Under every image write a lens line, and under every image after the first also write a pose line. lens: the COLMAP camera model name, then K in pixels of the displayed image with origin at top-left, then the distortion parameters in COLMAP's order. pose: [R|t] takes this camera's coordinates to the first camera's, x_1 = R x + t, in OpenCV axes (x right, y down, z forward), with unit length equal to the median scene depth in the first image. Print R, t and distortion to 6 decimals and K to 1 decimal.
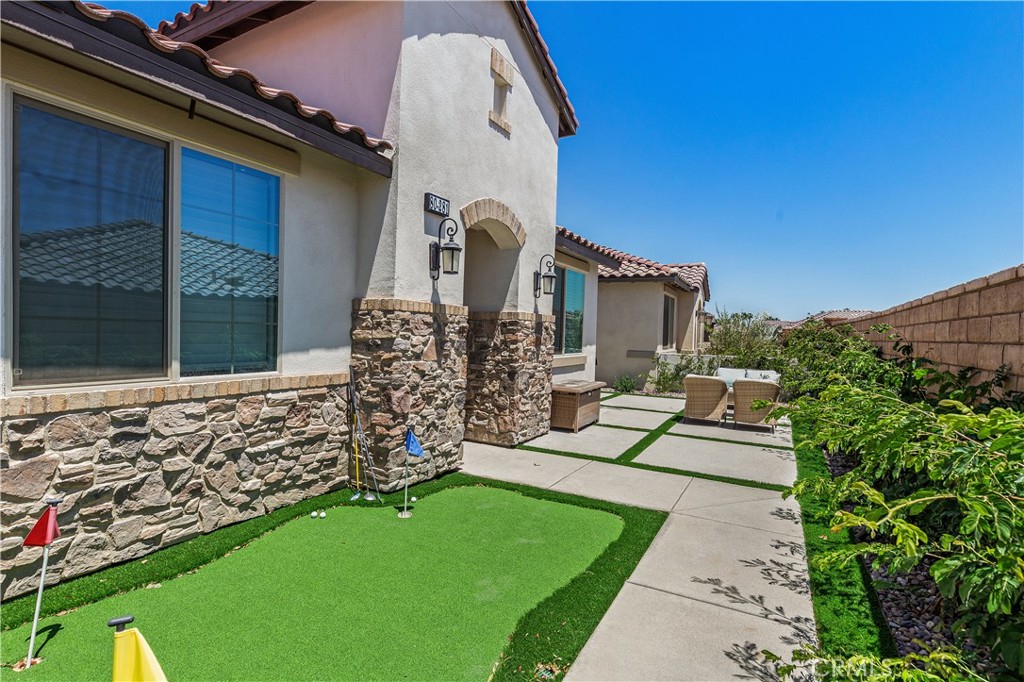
lens RADIAL K [[486.9, 0, 519.8], [0, 486.9, 351.2], [0, 0, 1]] dist [0.015628, -0.000001]
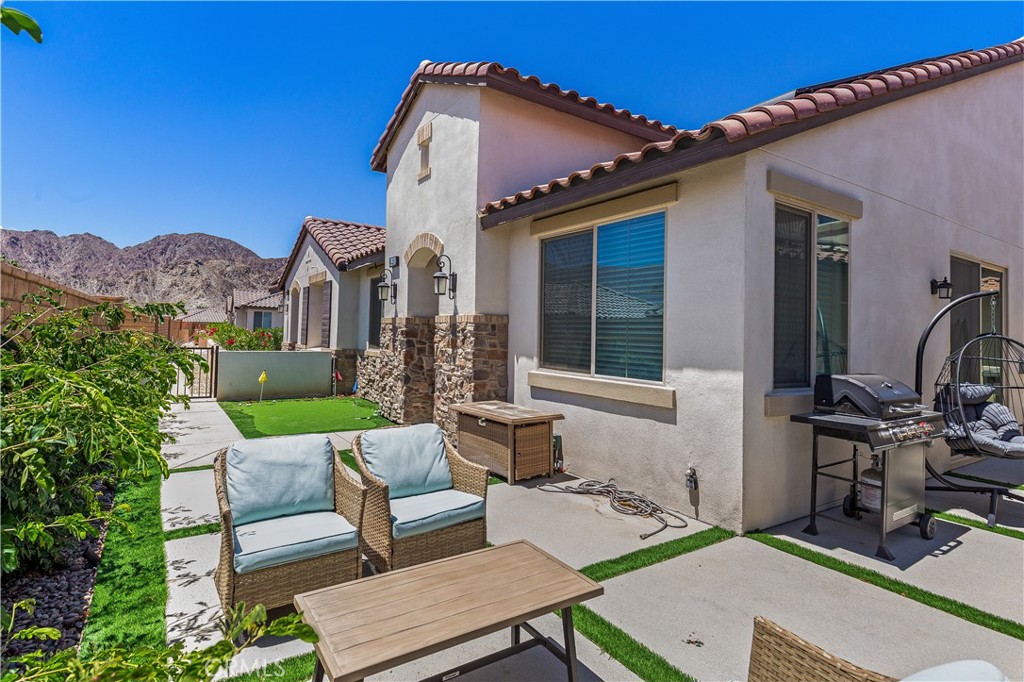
lens RADIAL K [[521.1, 0, 517.1], [0, 521.1, 335.8], [0, 0, 1]] dist [0.002876, 0.000414]
pose [[-0.455702, -0.041161, -0.889180, 0.942097], [-0.075471, 0.997120, -0.007480, -0.039405], [0.886927, 0.063698, -0.457496, 1.661765]]
